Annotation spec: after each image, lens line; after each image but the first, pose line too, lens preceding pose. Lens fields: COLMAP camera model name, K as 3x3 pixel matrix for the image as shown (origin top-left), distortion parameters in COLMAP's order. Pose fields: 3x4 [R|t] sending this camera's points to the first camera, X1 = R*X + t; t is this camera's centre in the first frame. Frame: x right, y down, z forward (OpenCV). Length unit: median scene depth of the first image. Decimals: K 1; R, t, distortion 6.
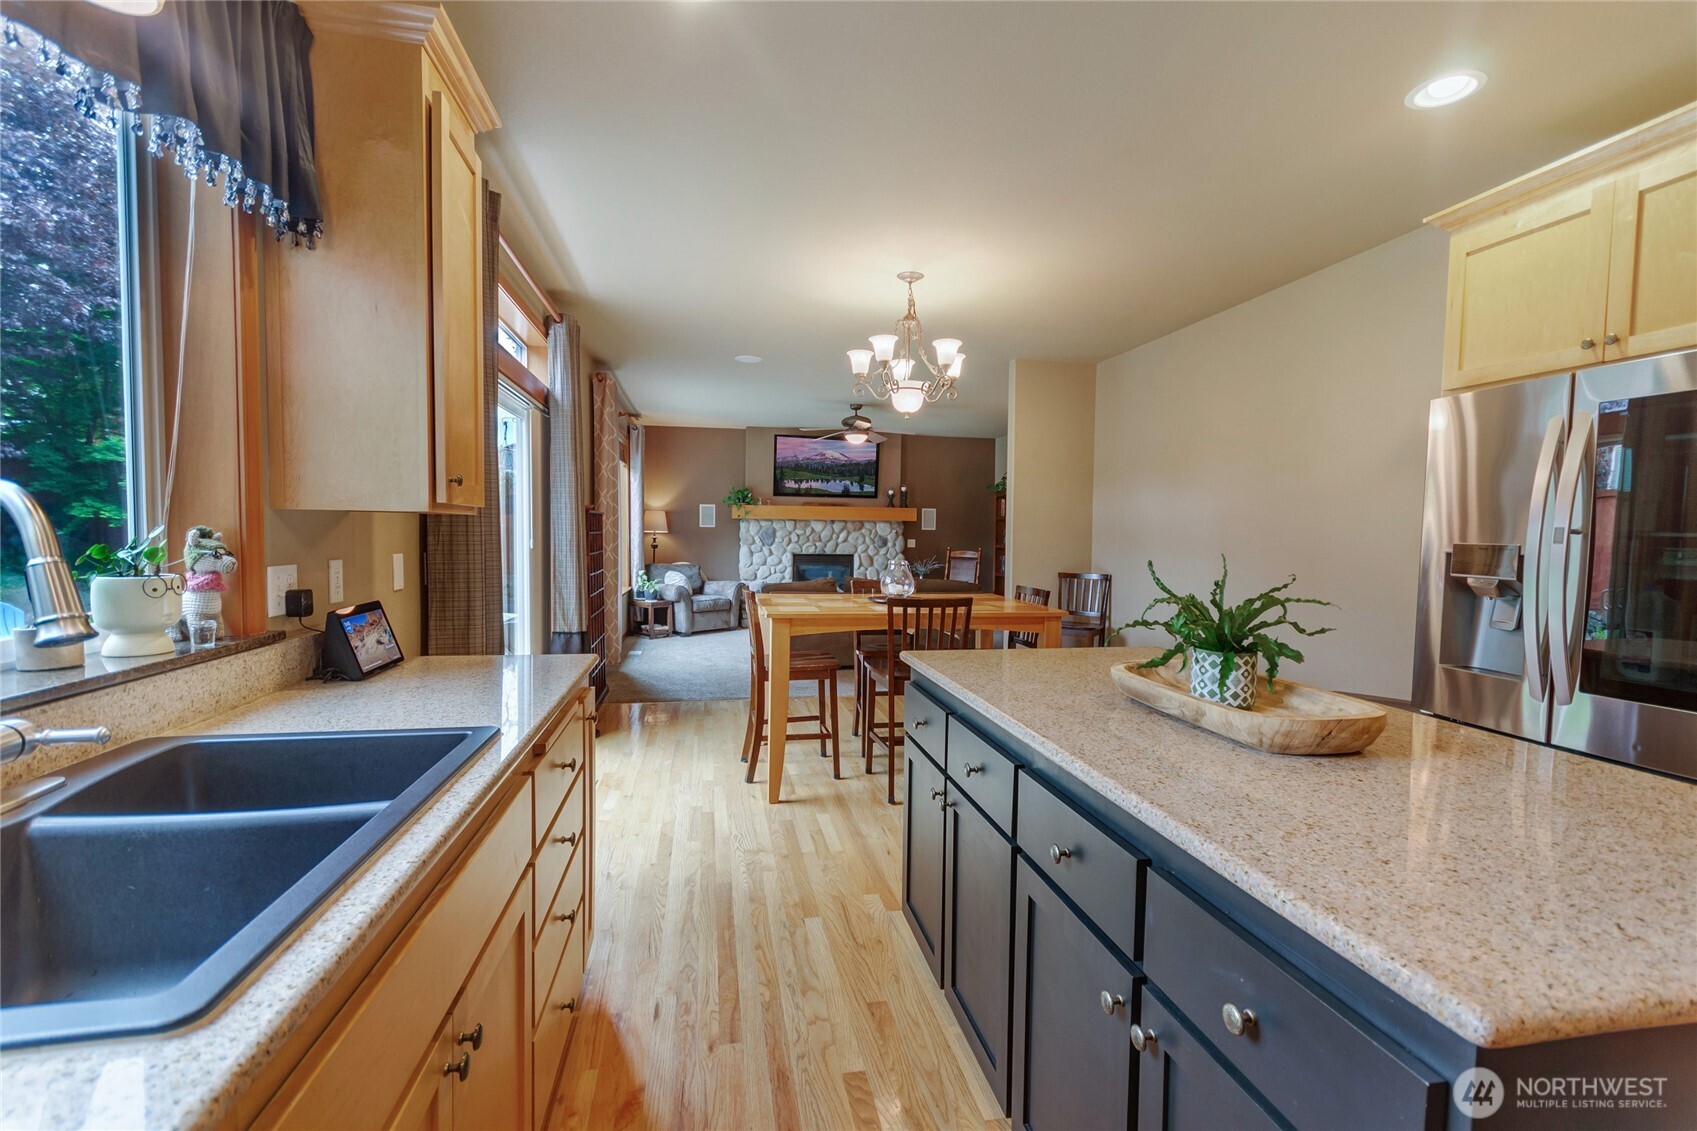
lens RADIAL K [[751.9, 0, 859.4], [0, 751.9, 569.0], [0, 0, 1]] dist [0.015675, -0.004804]
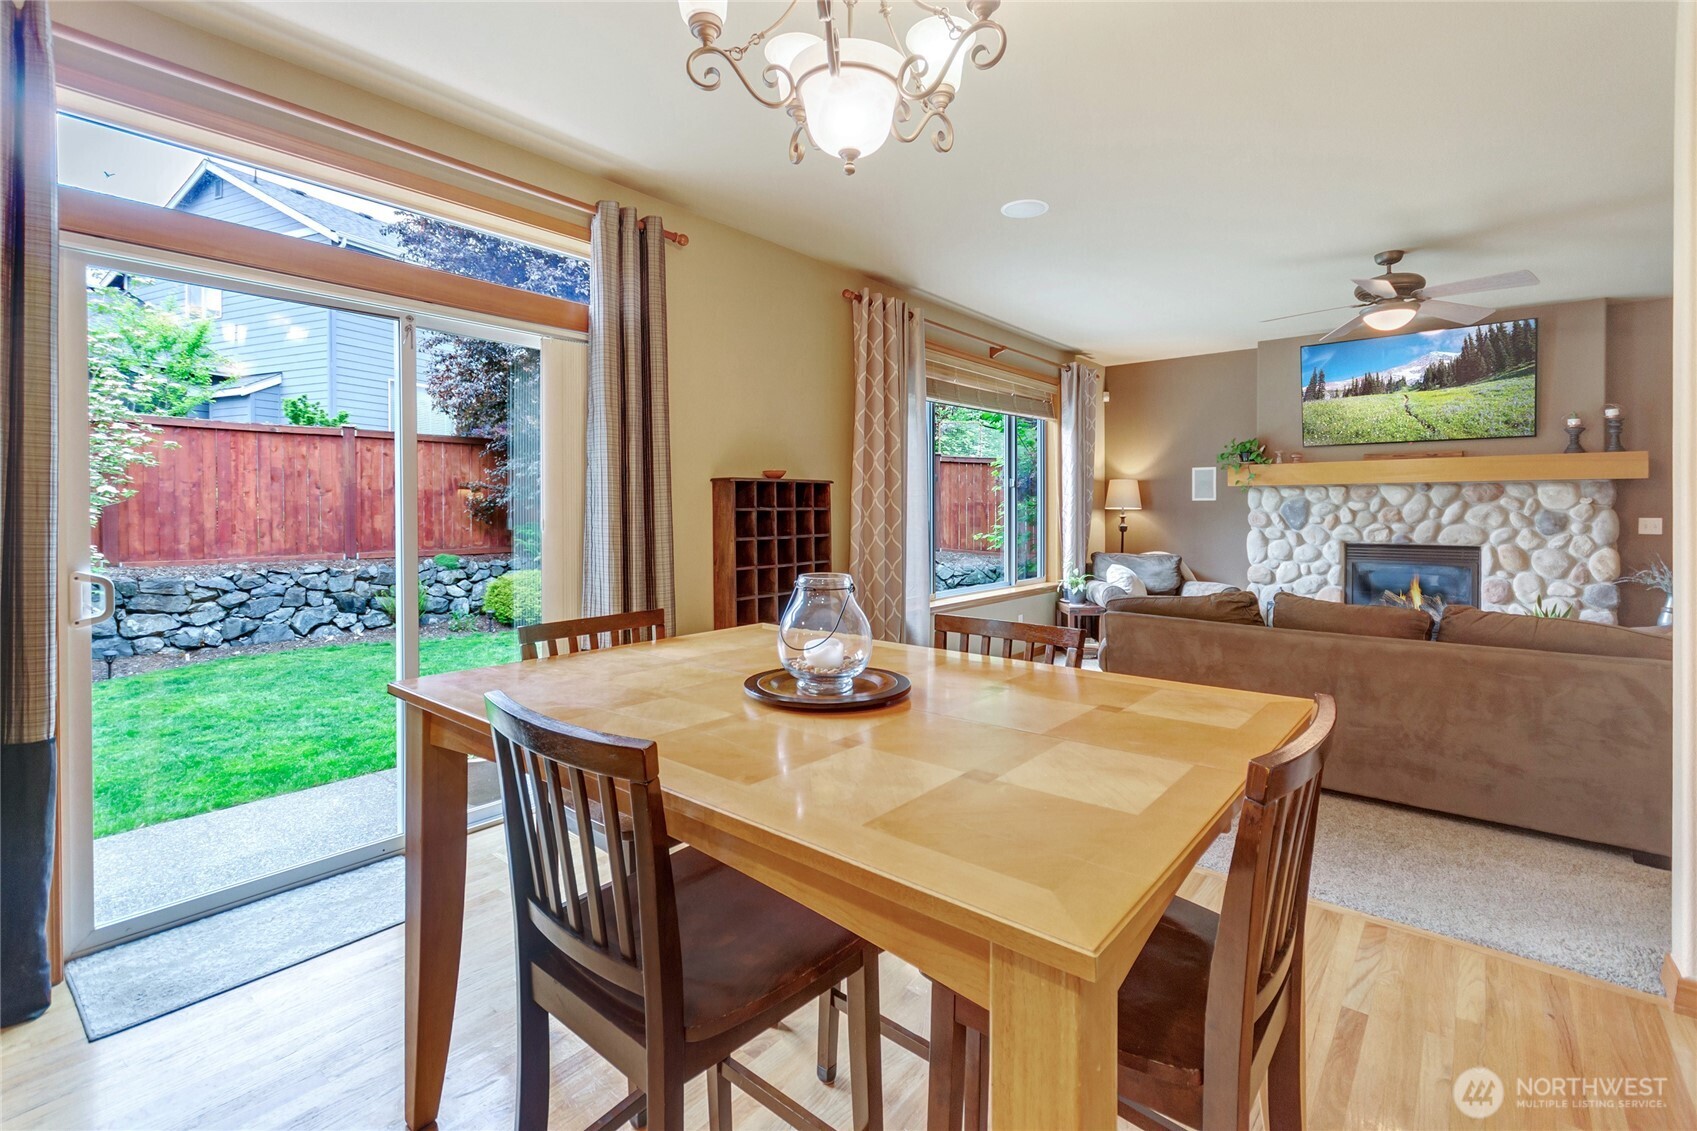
lens RADIAL K [[777.4, 0, 864.9], [0, 777.4, 513.3], [0, 0, 1]] dist [0.014824, -0.000995]
pose [[0.640766, -0.008876, -0.767685, 0.142212], [-0.027784, 0.999010, -0.034741, -0.011711], [0.767234, 0.043591, 0.639885, 0.322451]]
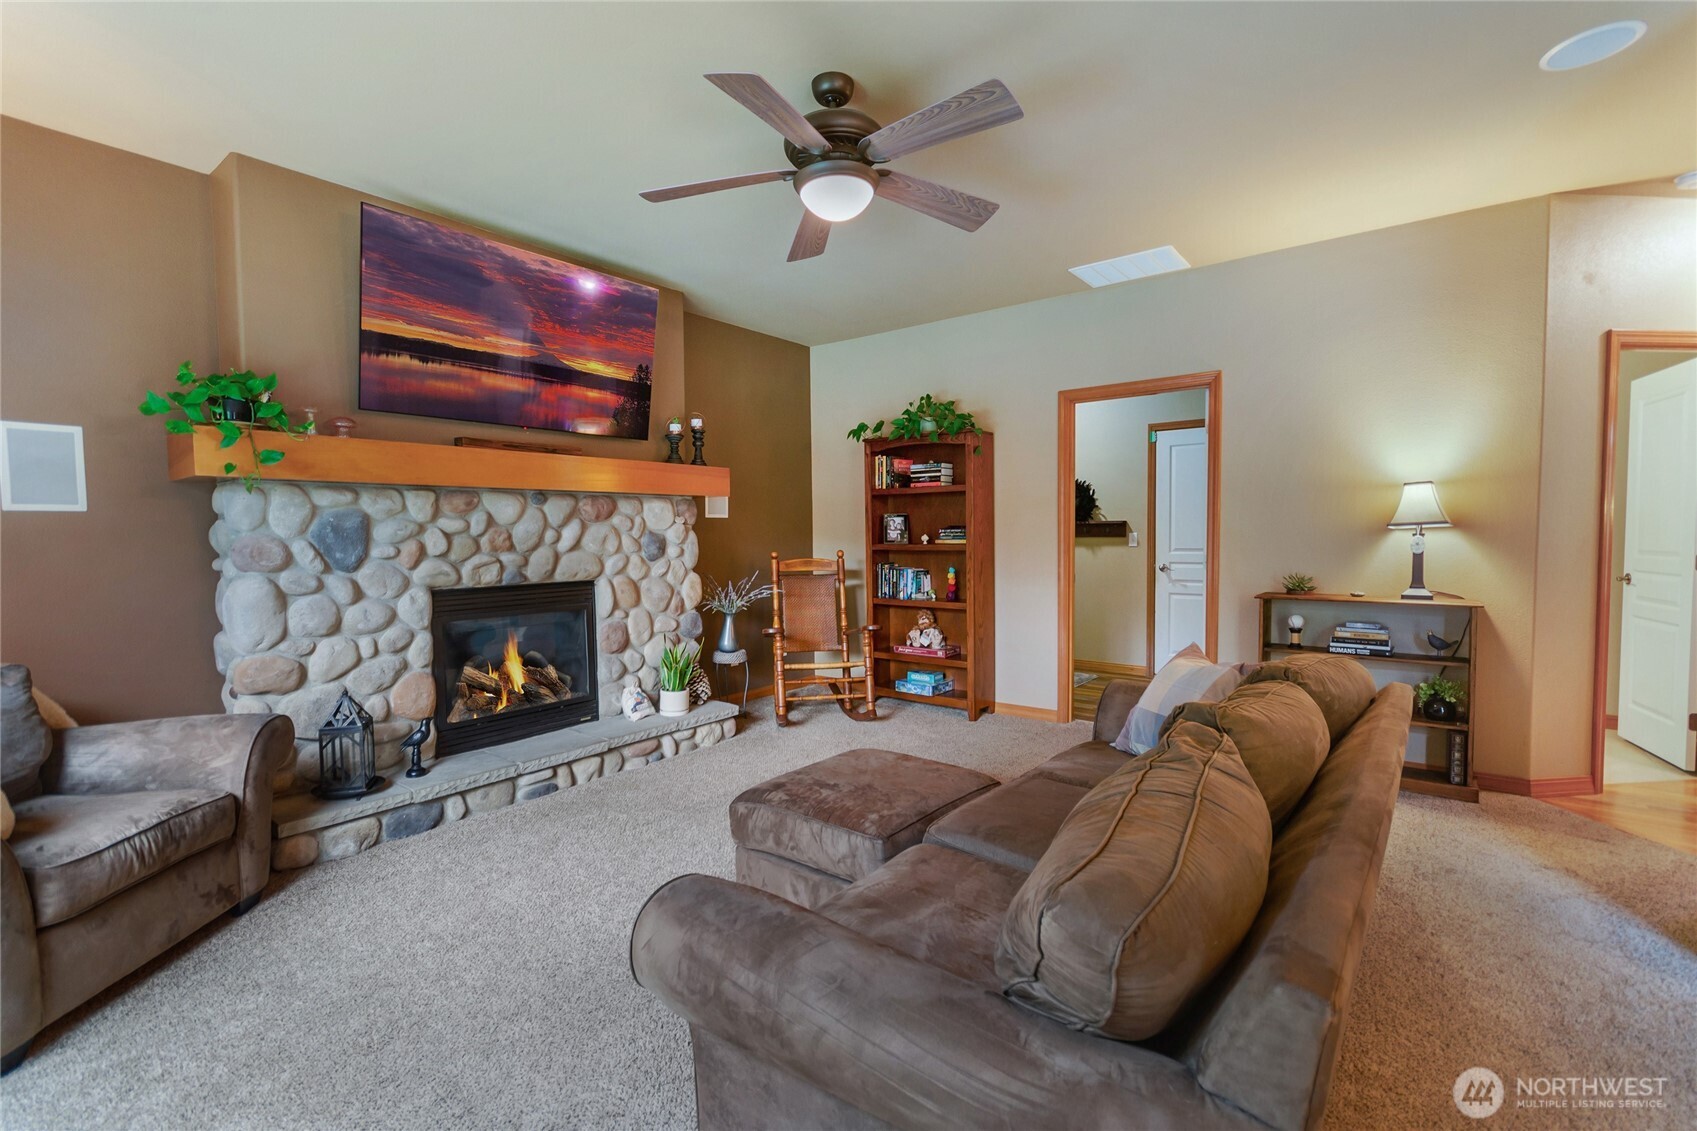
lens RADIAL K [[751.9, 0, 859.4], [0, 751.9, 569.0], [0, 0, 1]] dist [0.015675, -0.004804]
pose [[0.751564, -0.053135, 0.657517, -0.166555], [0.048925, 0.998495, 0.024768, -0.028969], [-0.657844, 0.013554, 0.753032, 0.626868]]
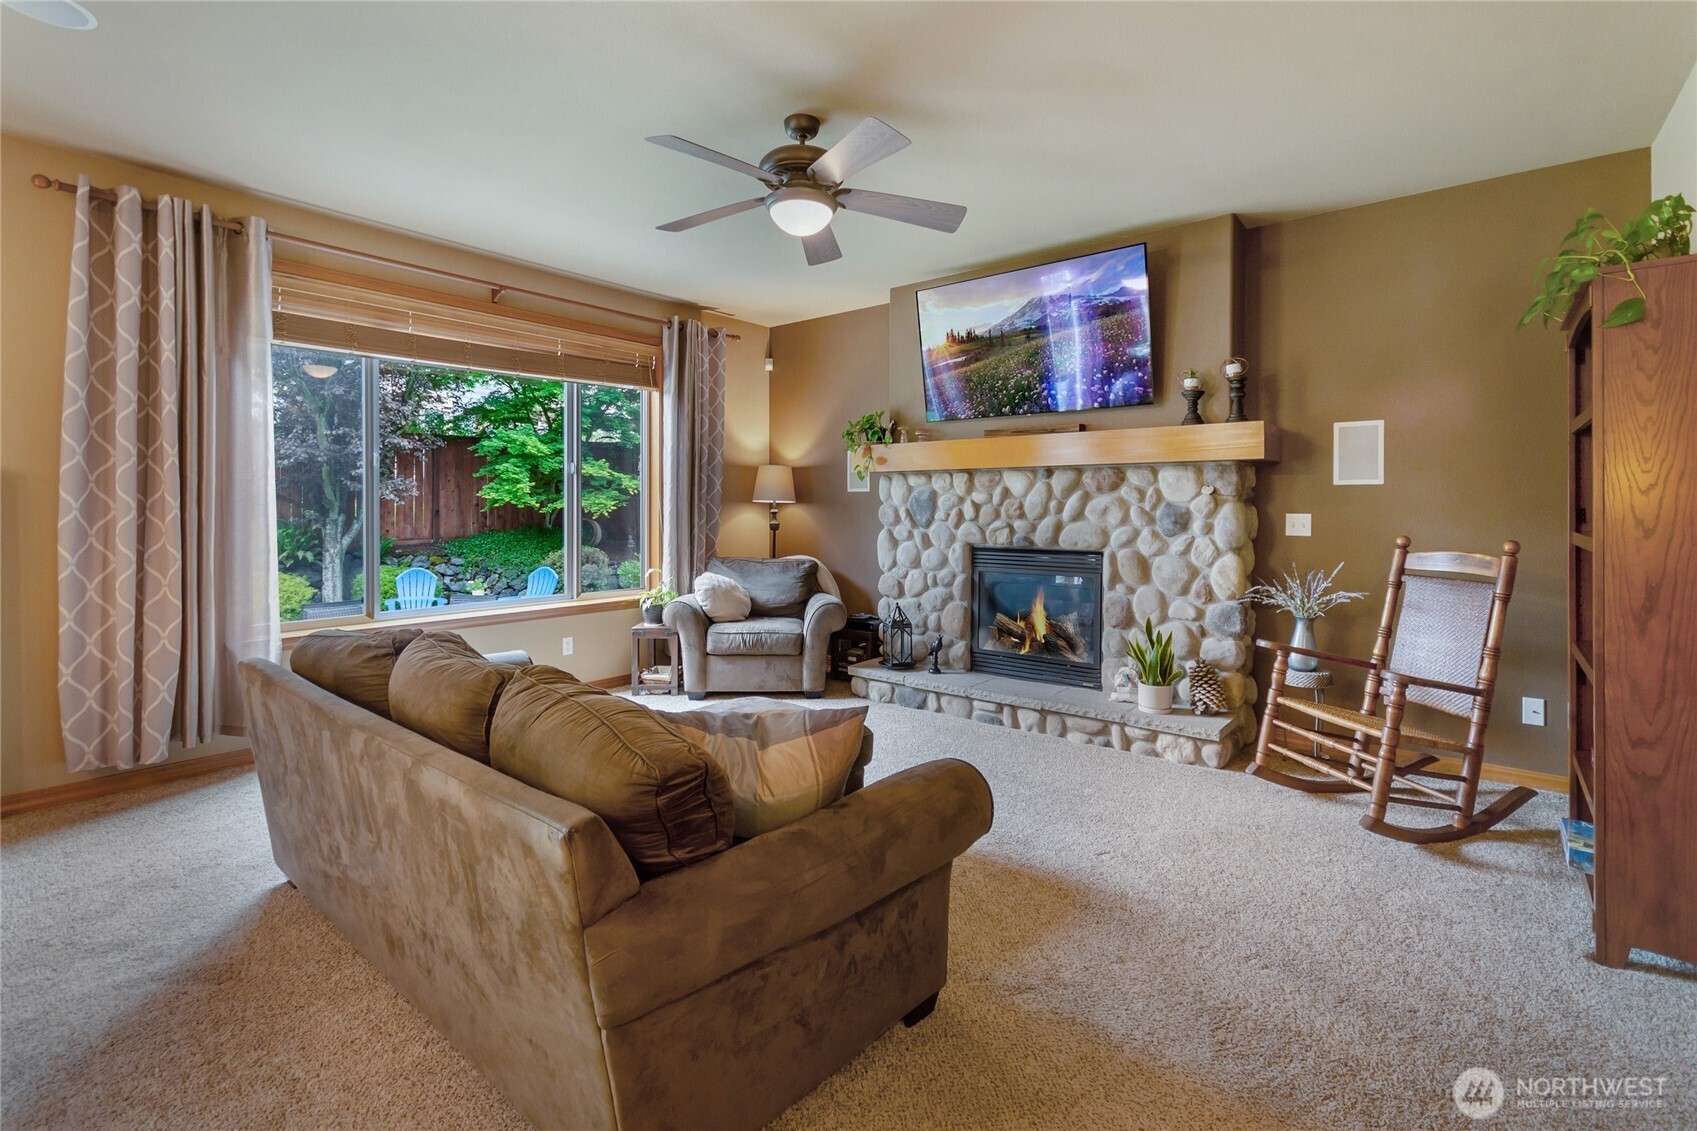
lens RADIAL K [[777.4, 0, 864.9], [0, 777.4, 513.3], [0, 0, 1]] dist [0.014824, -0.000995]
pose [[0.636139, -0.004315, -0.771562, 0.236417], [-0.030038, 0.999088, -0.030353, -0.023671], [0.770989, 0.042485, 0.635429, 0.656162]]
